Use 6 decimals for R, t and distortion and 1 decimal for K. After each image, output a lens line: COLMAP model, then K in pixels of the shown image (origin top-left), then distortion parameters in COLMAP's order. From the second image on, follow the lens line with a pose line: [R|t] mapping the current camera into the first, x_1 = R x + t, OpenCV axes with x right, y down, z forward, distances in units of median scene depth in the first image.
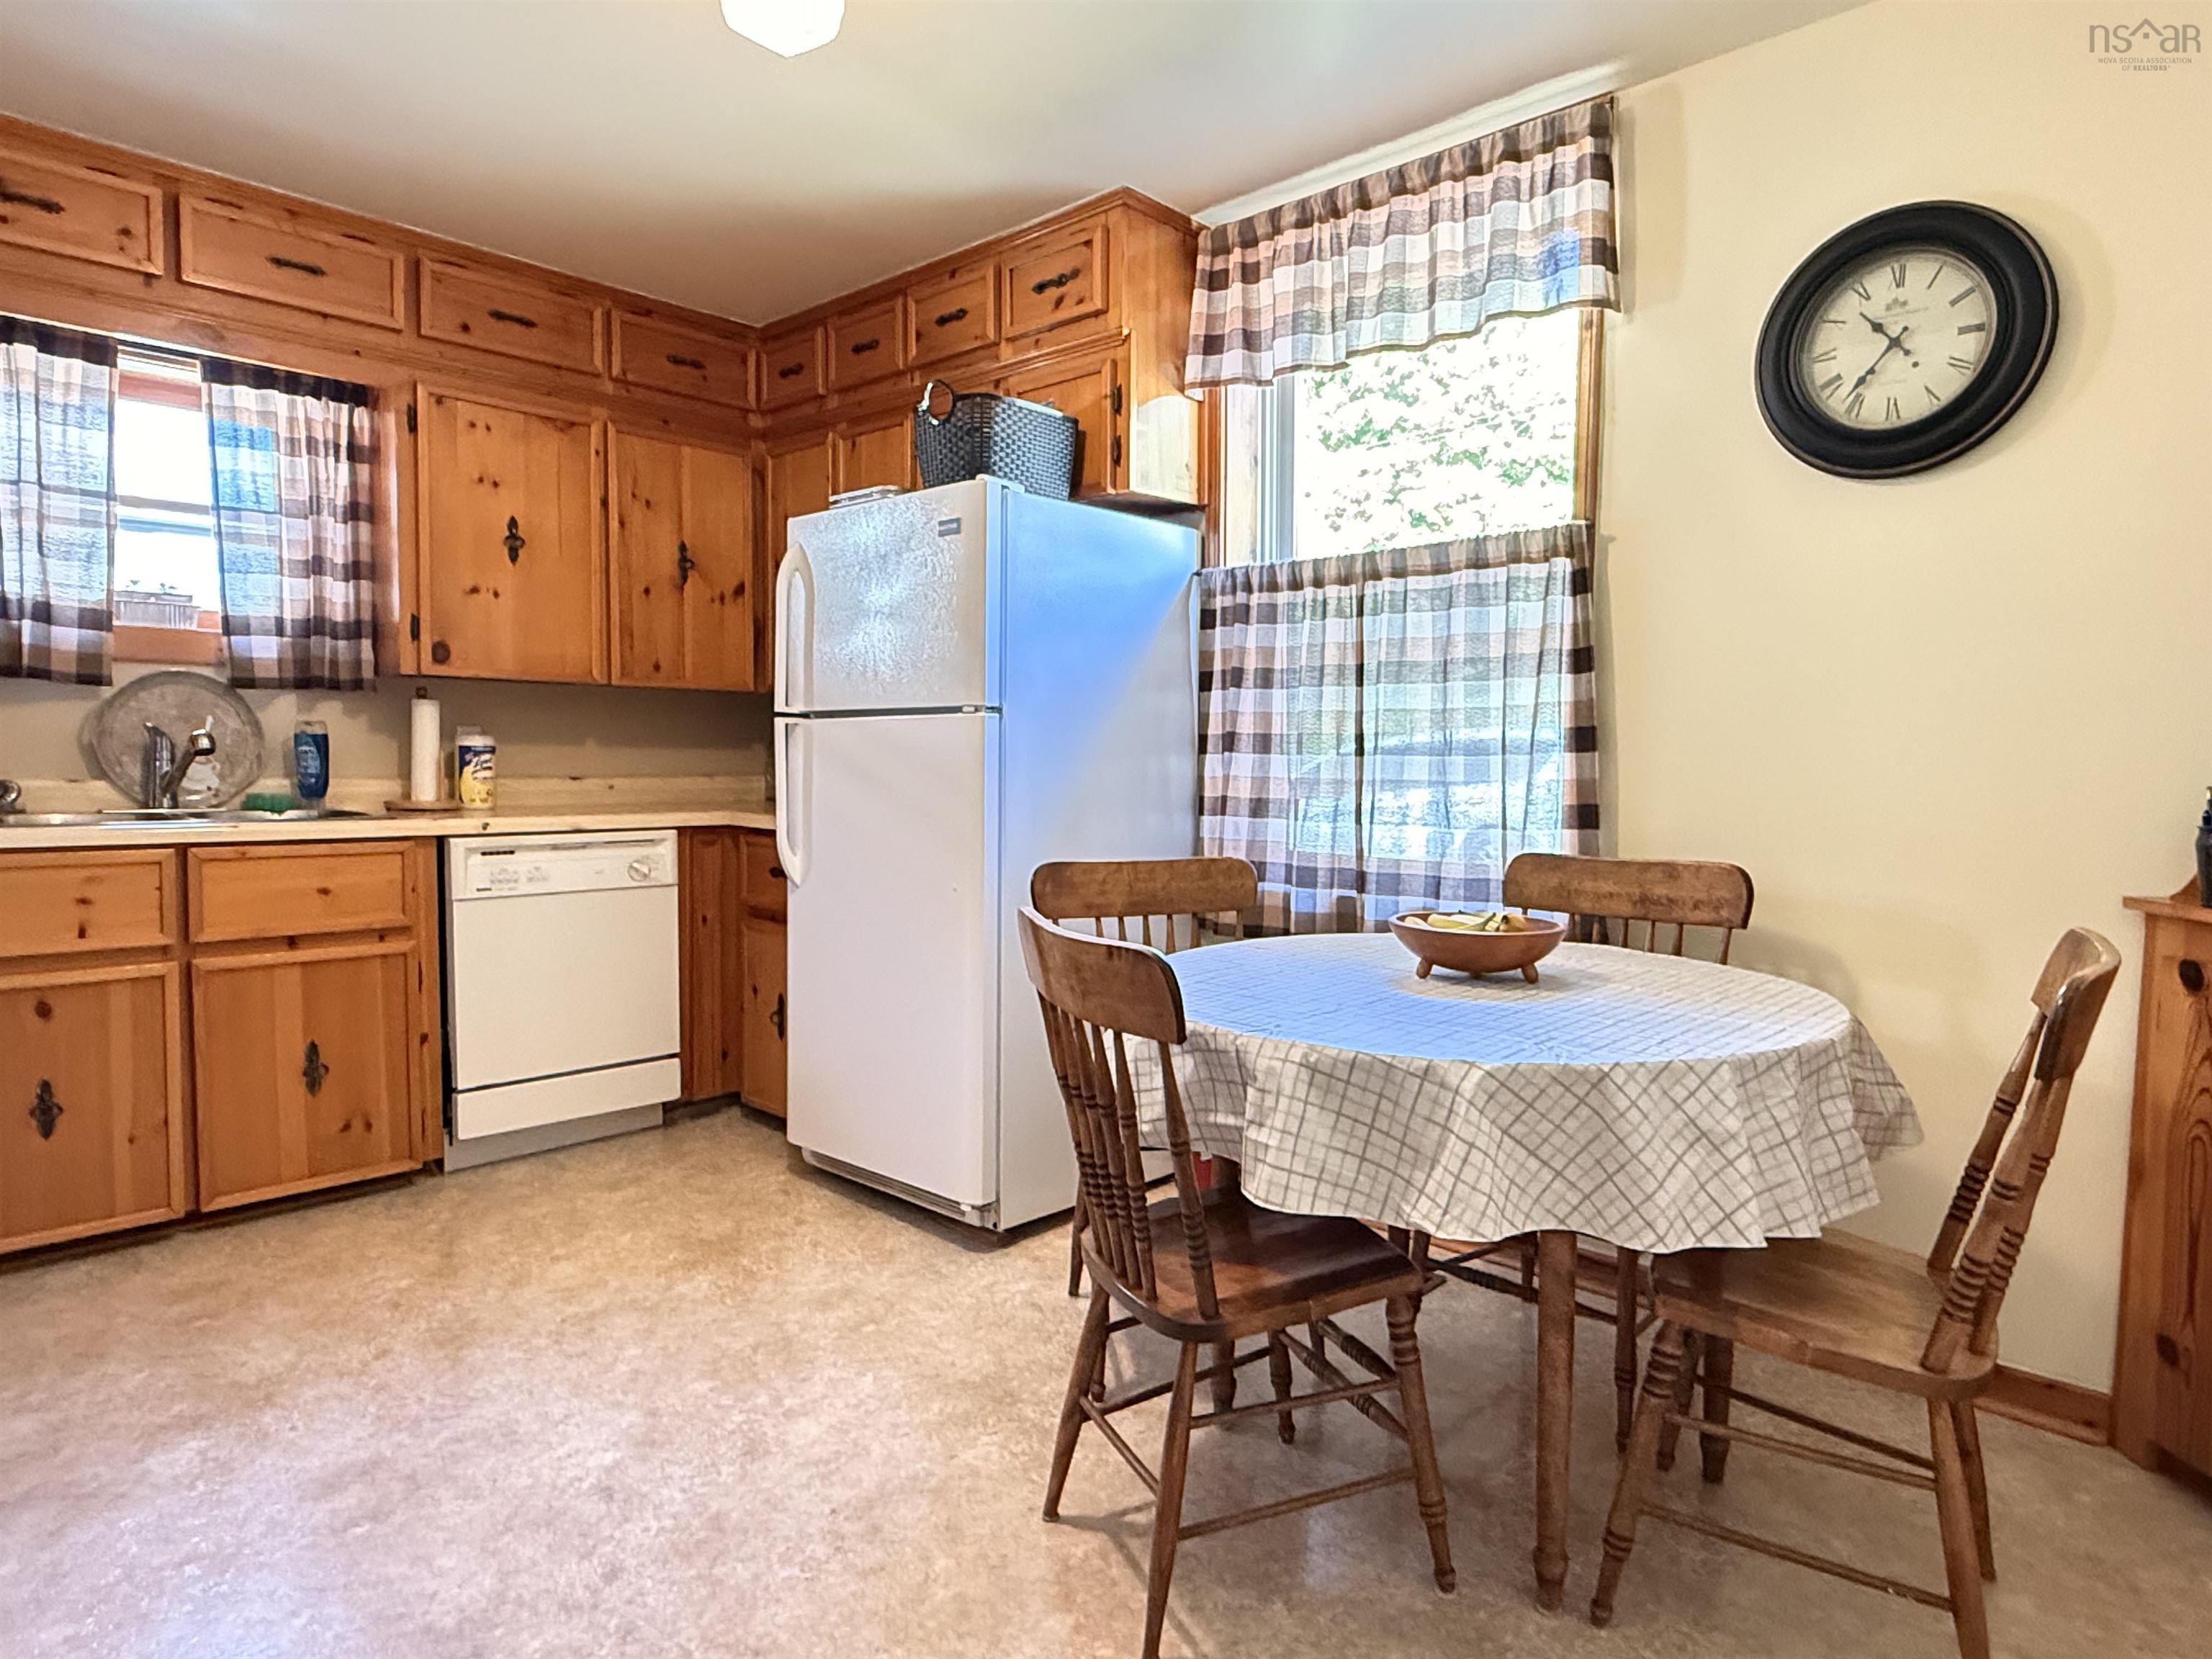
lens RADIAL K [[1314.9, 0, 1100.1], [0, 1314.9, 841.7], [0, 0, 1]] dist [0.000697, -0.000486]
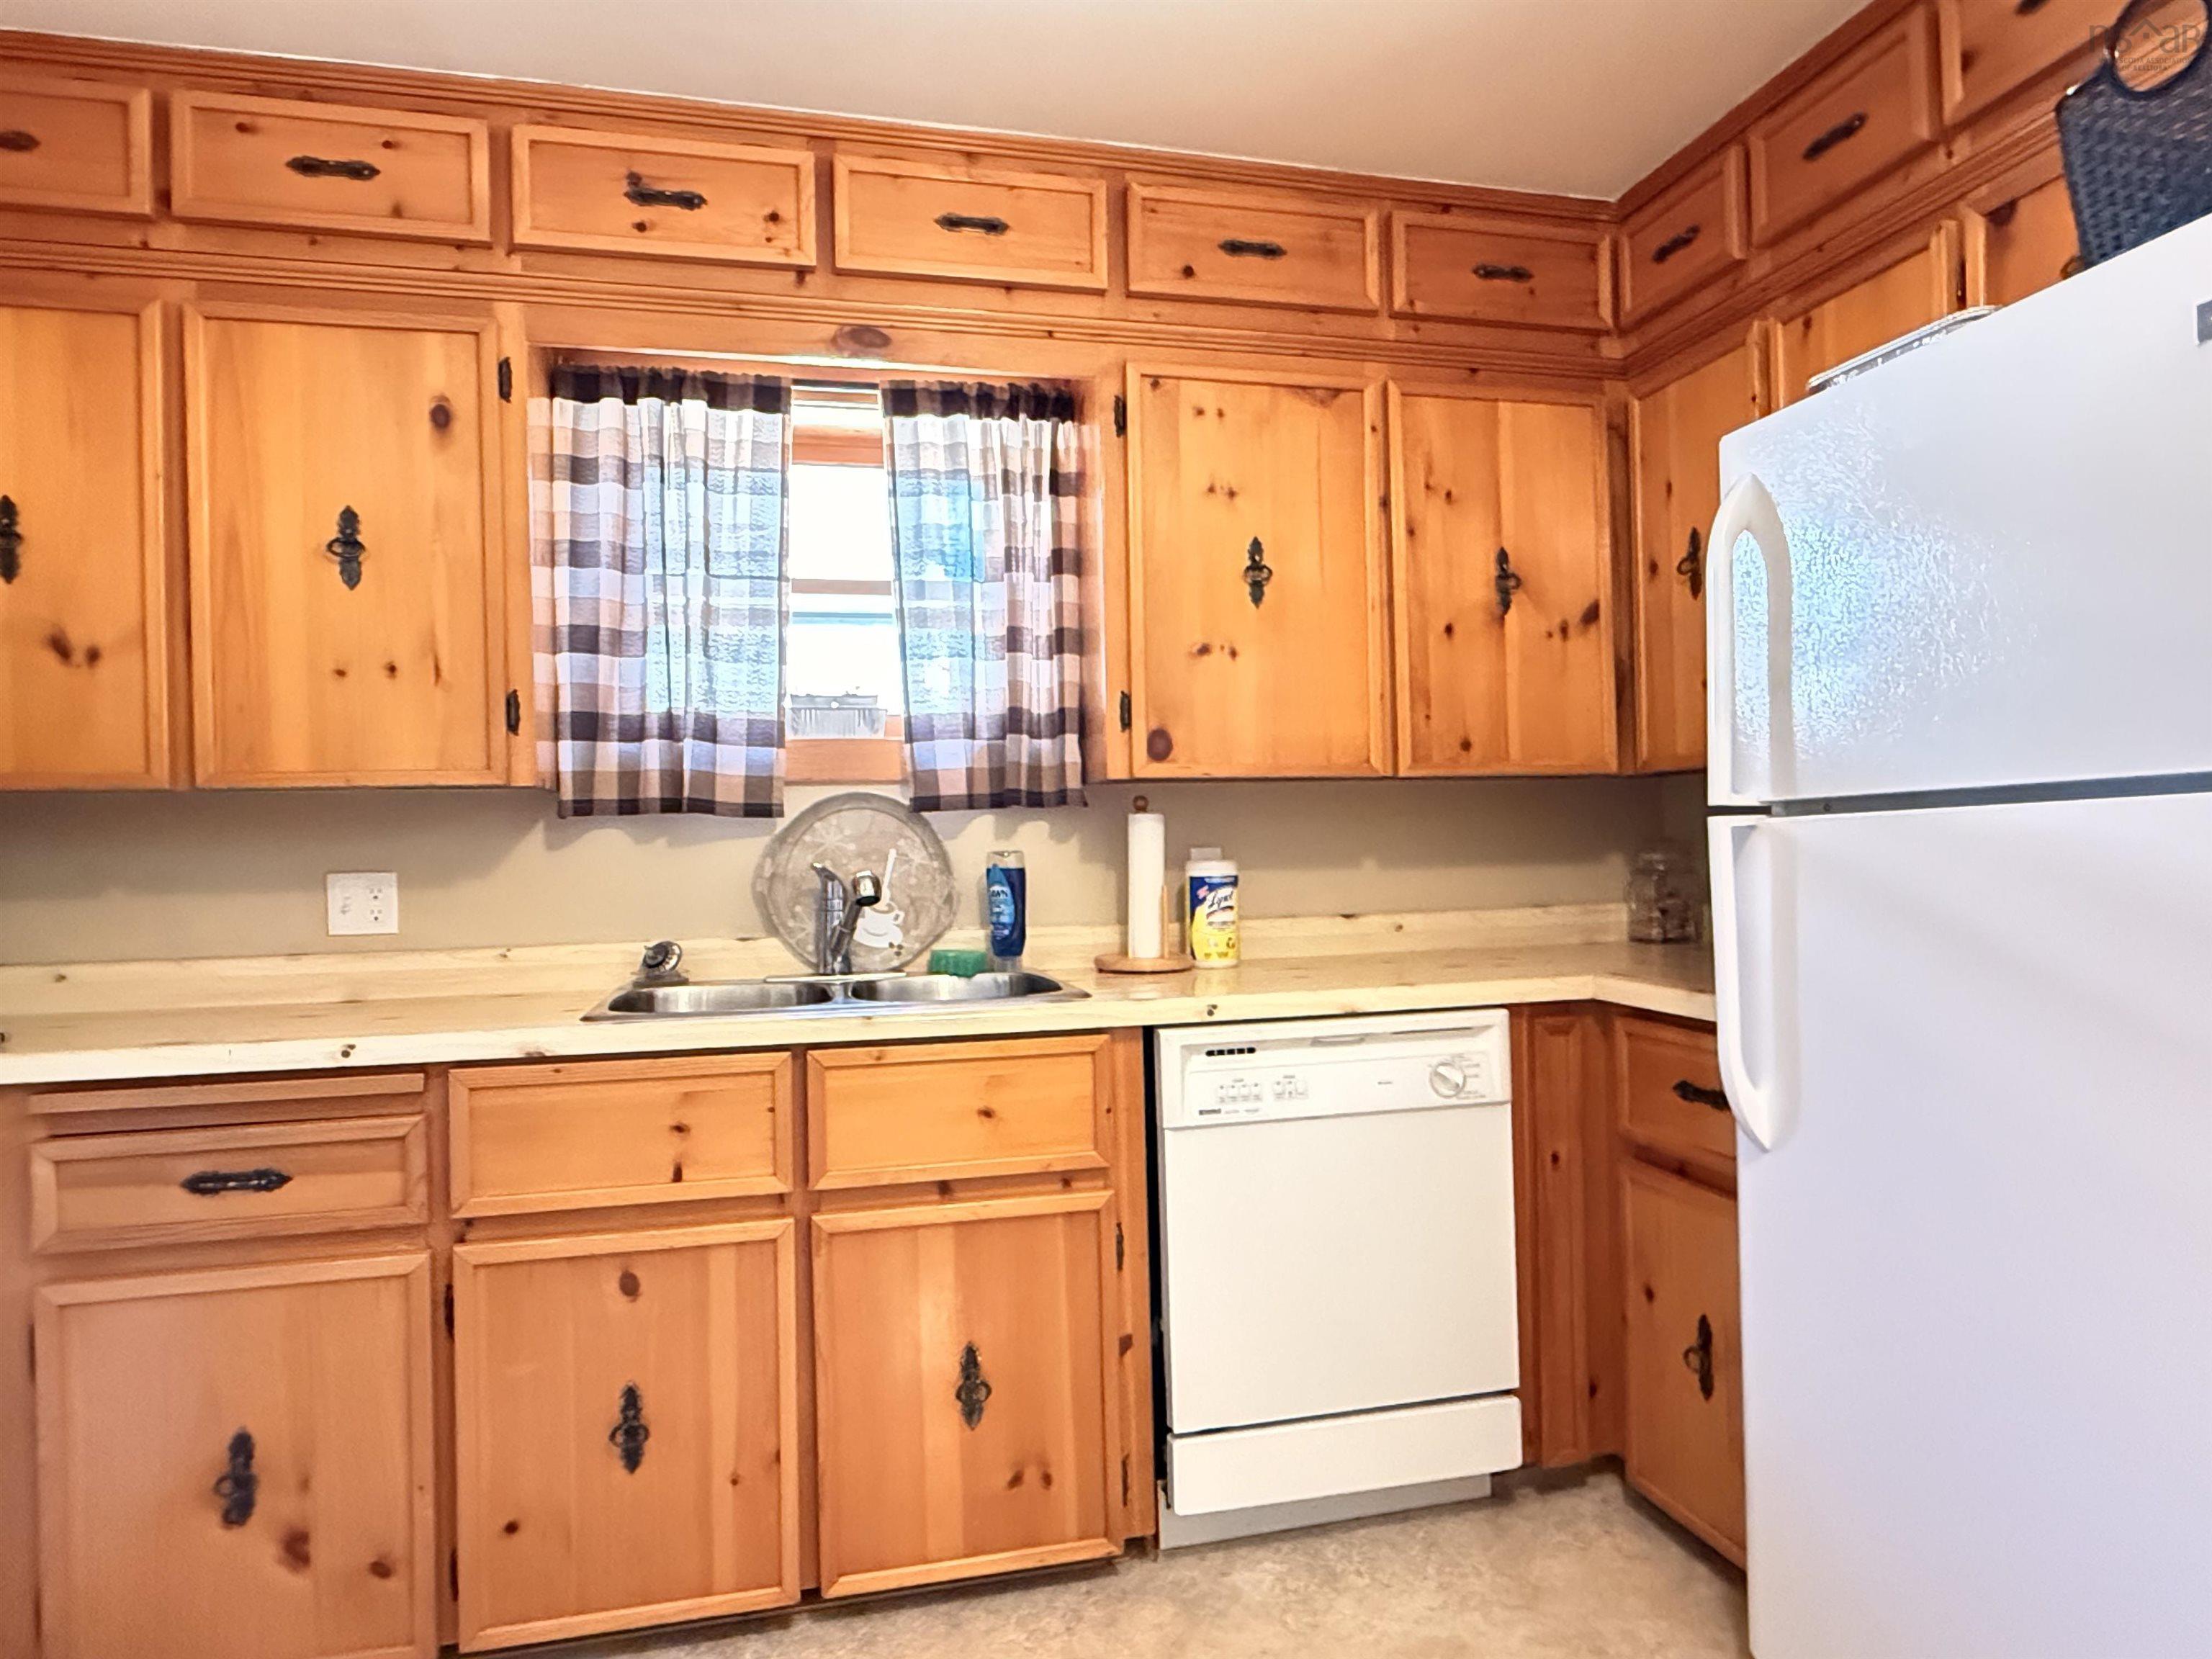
lens RADIAL K [[1314.9, 0, 1100.1], [0, 1314.9, 841.7], [0, 0, 1]] dist [0.000697, -0.000486]
pose [[0.839160, -0.036420, -0.542663, -0.164275], [-0.001554, 0.997591, -0.069356, -0.047708], [0.543882, 0.059044, 0.837082, 0.430886]]
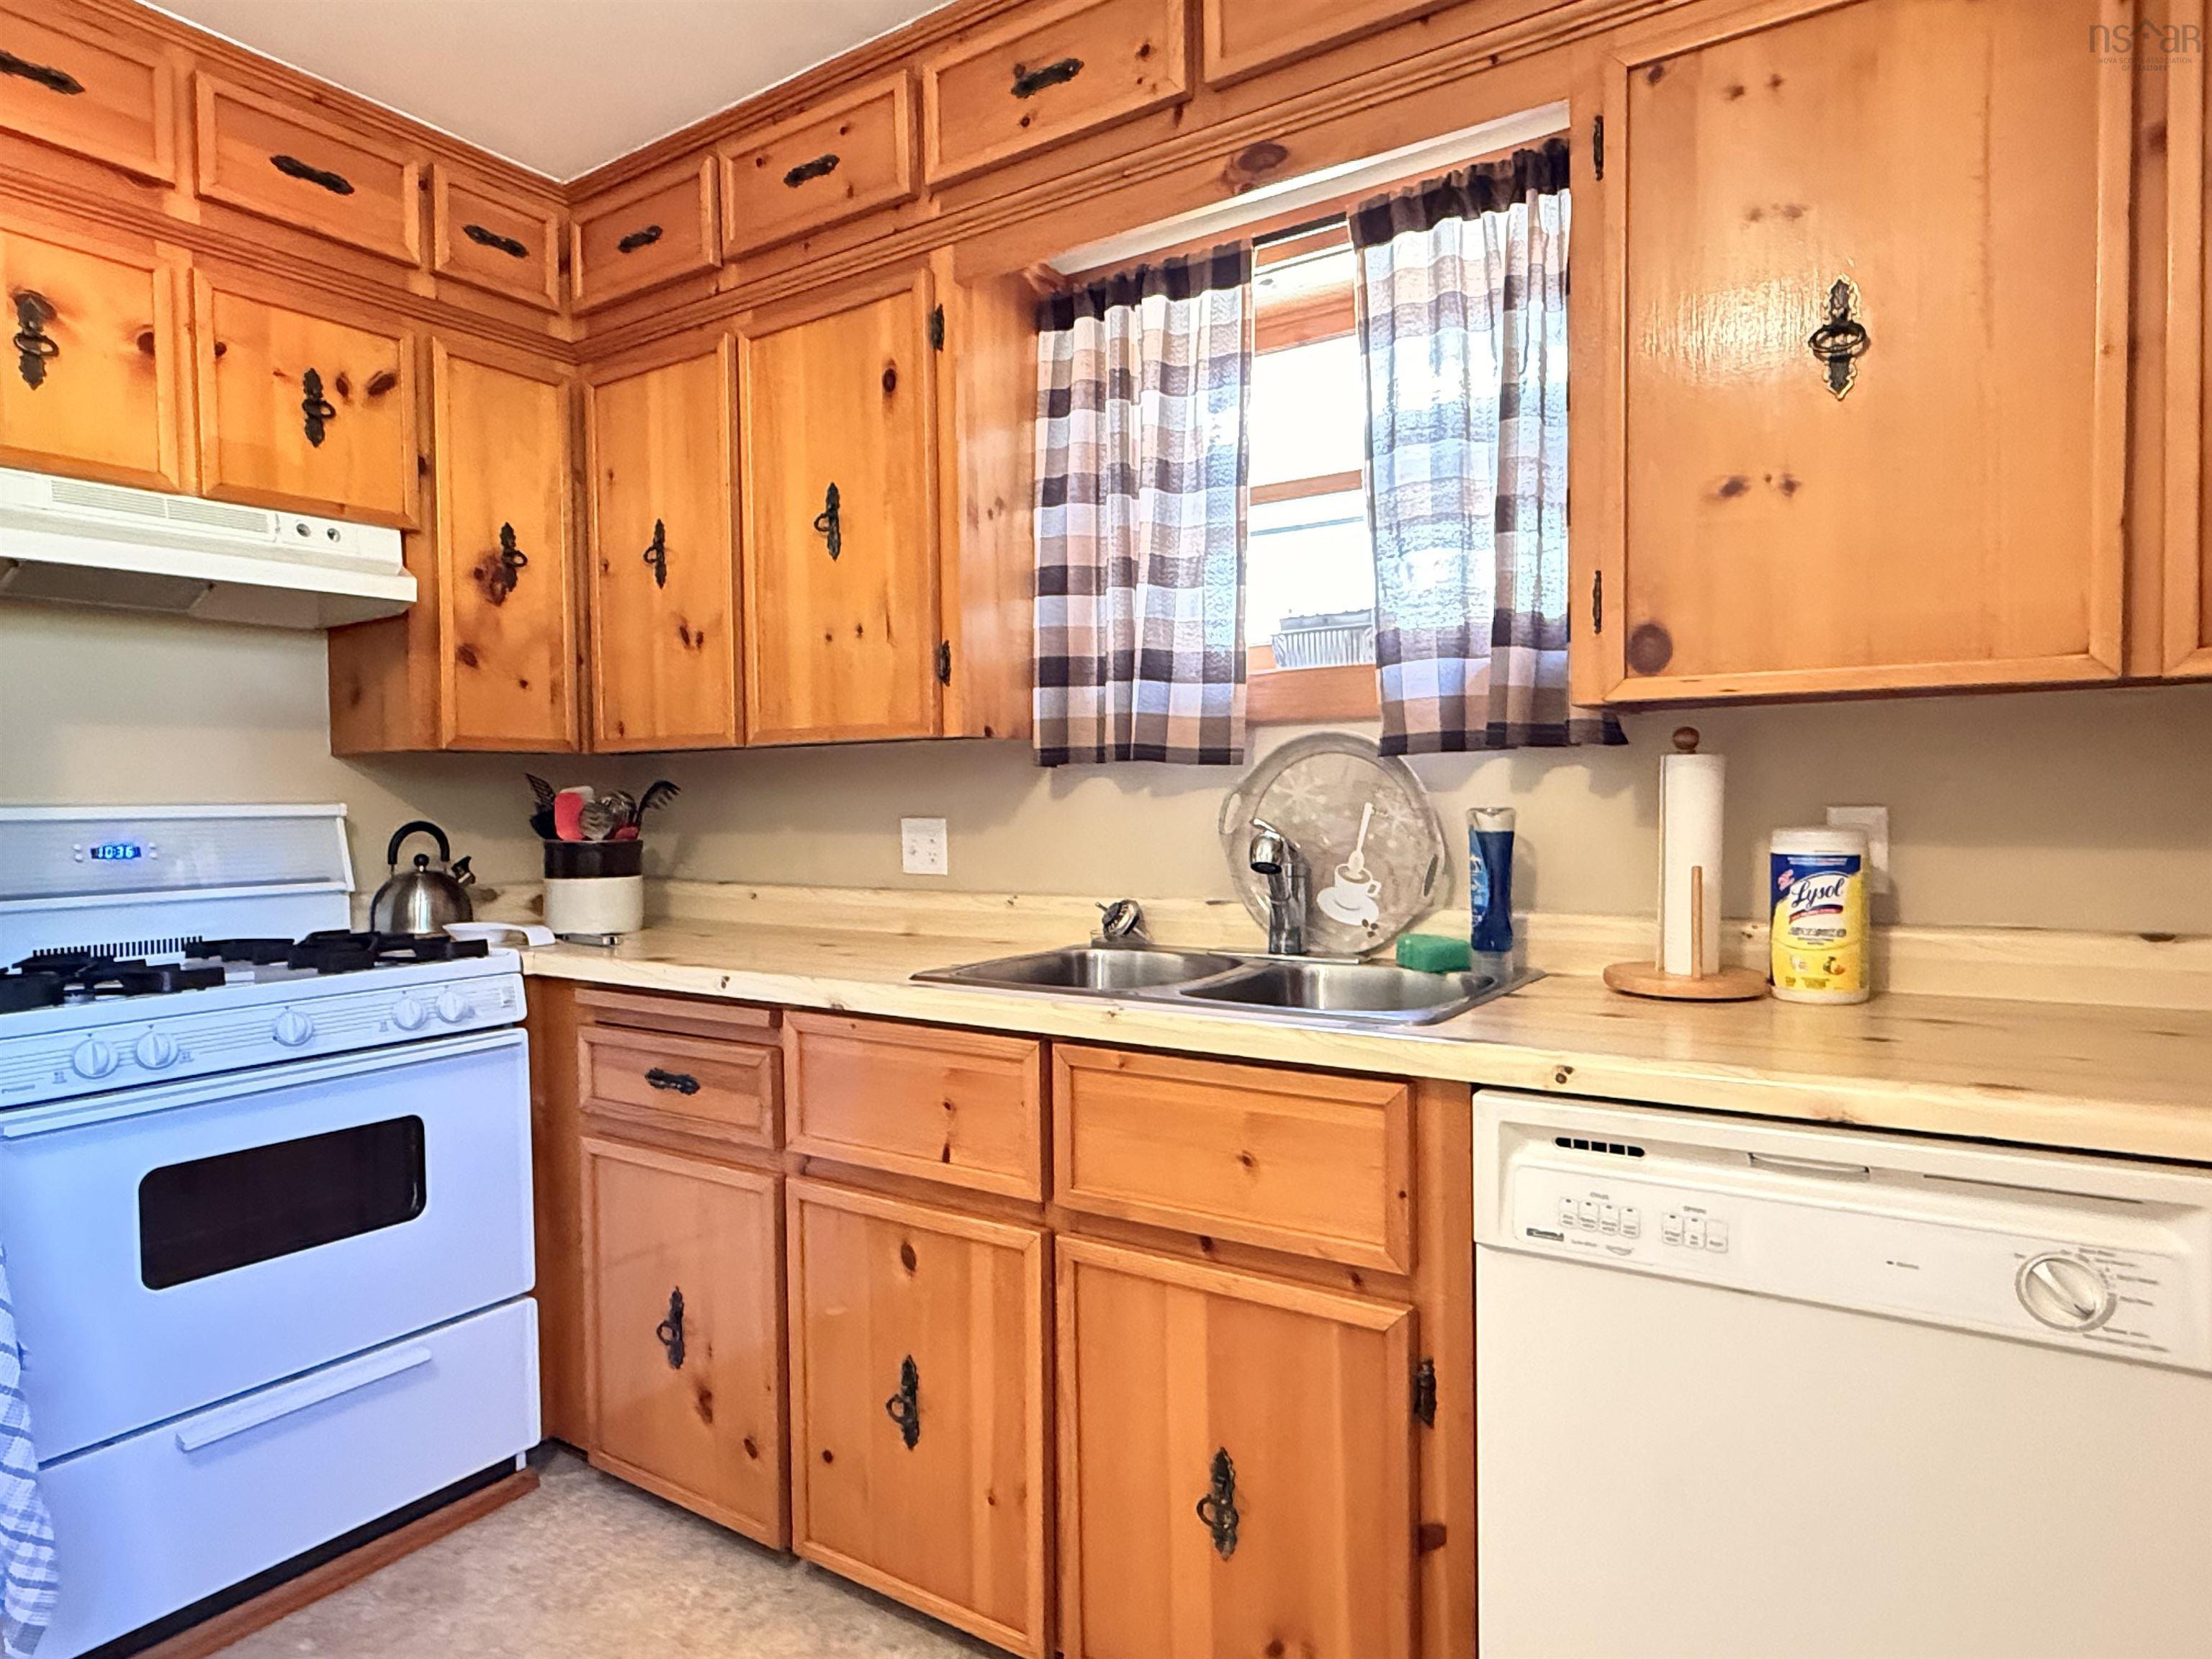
lens RADIAL K [[1314.7, 0, 1095.2], [0, 1314.7, 838.2], [0, 0, 1]] dist [-0.000171, 0.000729]
pose [[0.164756, 0.010473, -0.986279, -0.101542], [-0.052879, 0.998599, 0.001771, -0.074347], [0.984916, 0.051862, 0.165079, 0.780913]]
